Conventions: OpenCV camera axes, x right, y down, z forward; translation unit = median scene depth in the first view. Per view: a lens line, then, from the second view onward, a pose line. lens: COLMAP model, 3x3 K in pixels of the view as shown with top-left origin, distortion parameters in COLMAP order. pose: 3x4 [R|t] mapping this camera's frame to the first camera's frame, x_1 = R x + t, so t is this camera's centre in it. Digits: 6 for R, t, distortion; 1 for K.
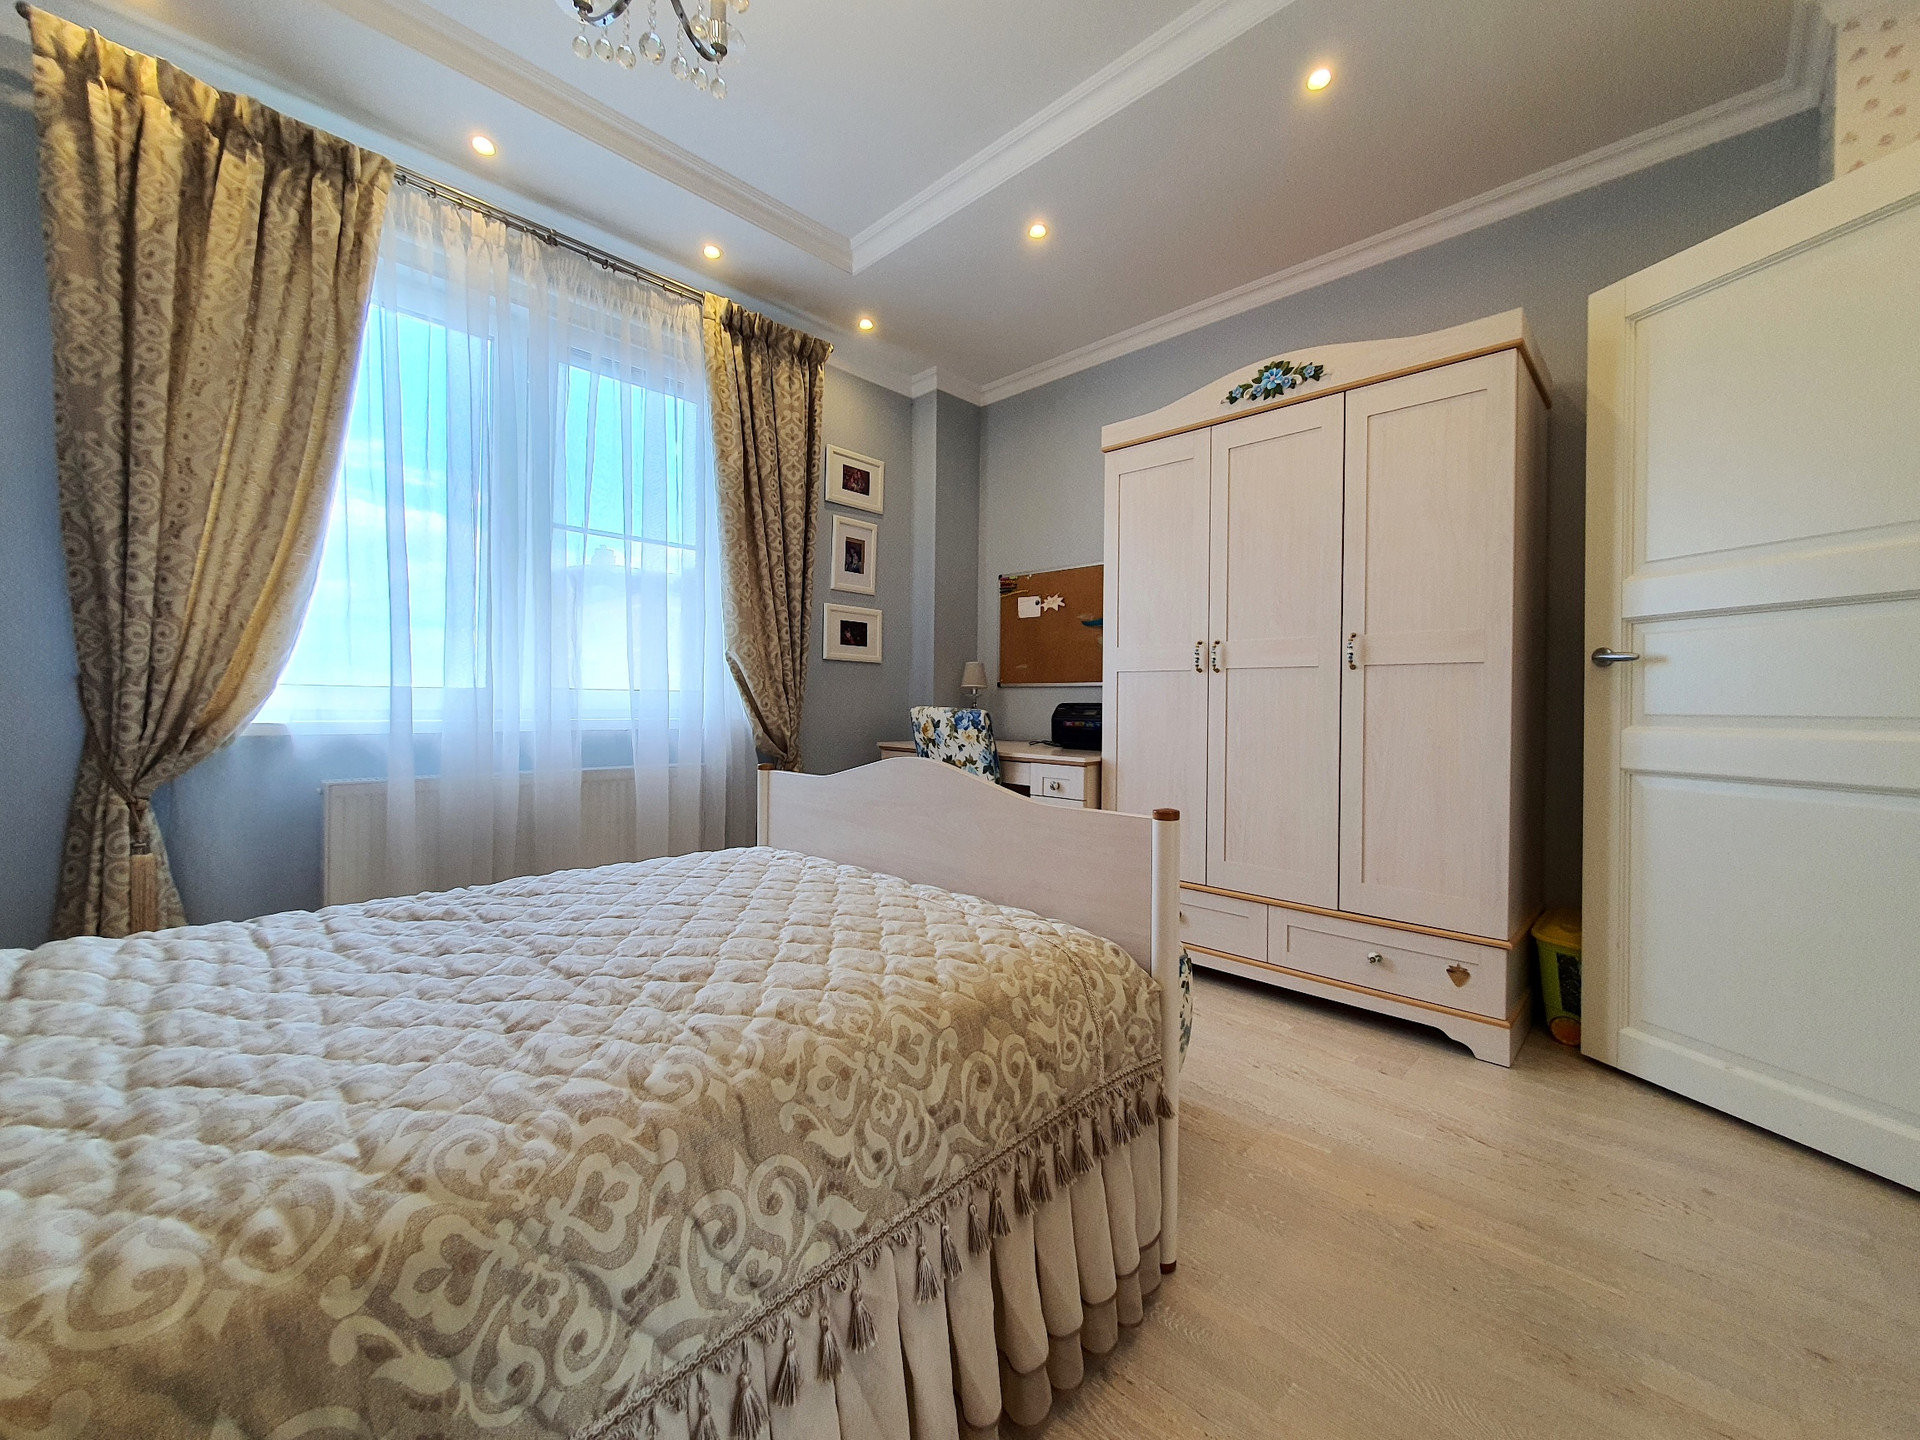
lens RADIAL K [[765.7, 0, 959.3], [0, 765.7, 705.8], [0, 0, 1]] dist [-0.003198, -0.000325]
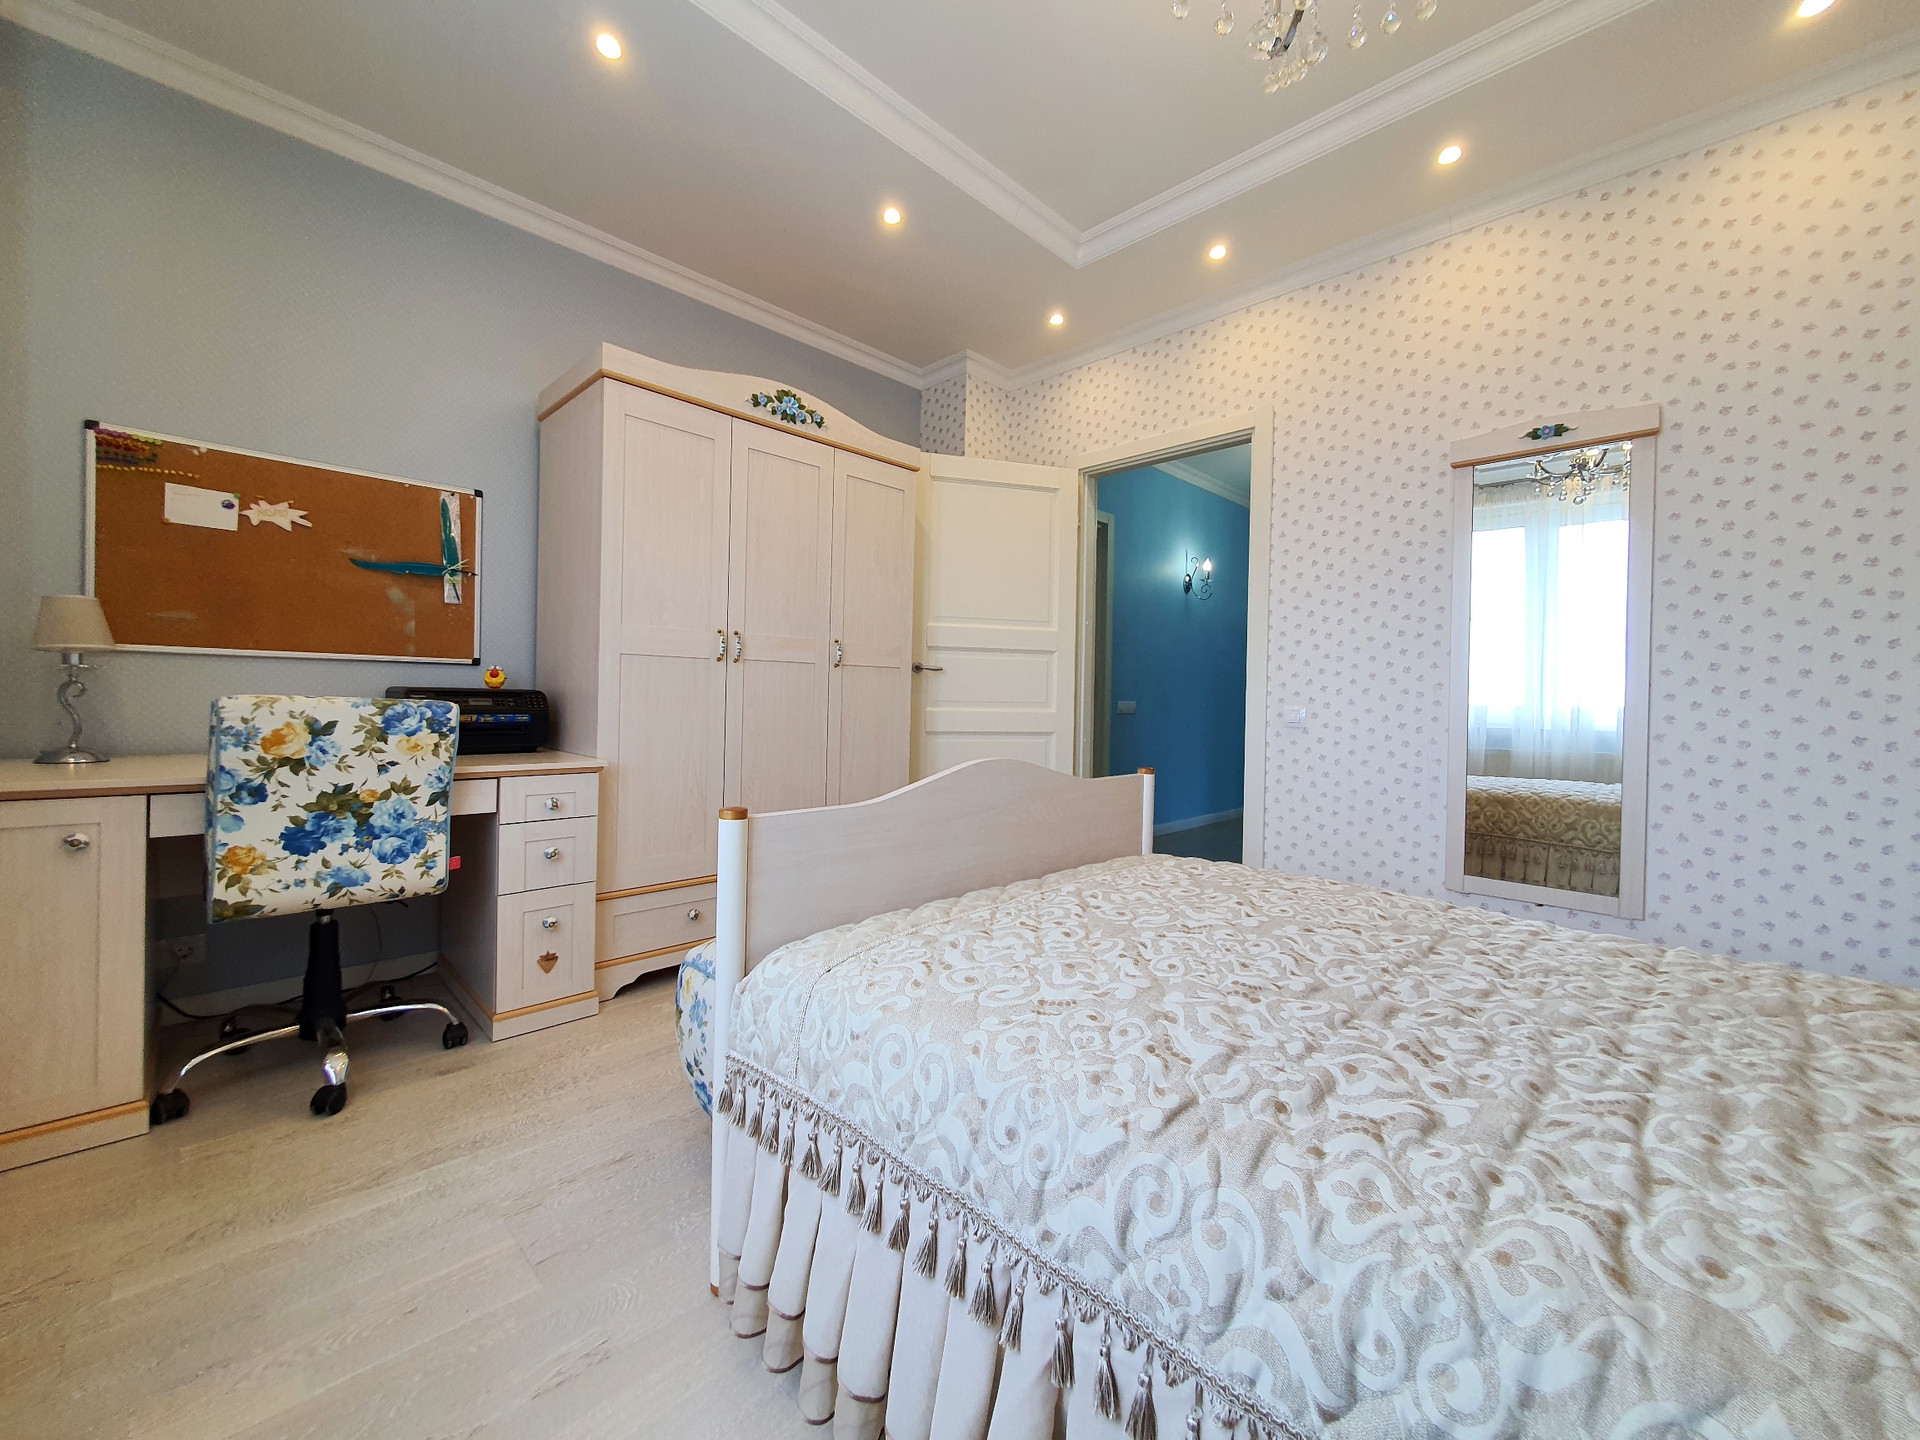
lens RADIAL K [[765.7, 0, 959.3], [0, 765.7, 705.8], [0, 0, 1]] dist [-0.003198, -0.000325]
pose [[0.004583, -0.019840, 0.999793, -0.568745], [-0.015021, 0.999689, 0.019906, -0.009032], [-0.999877, -0.015109, 0.004284, 0.579362]]
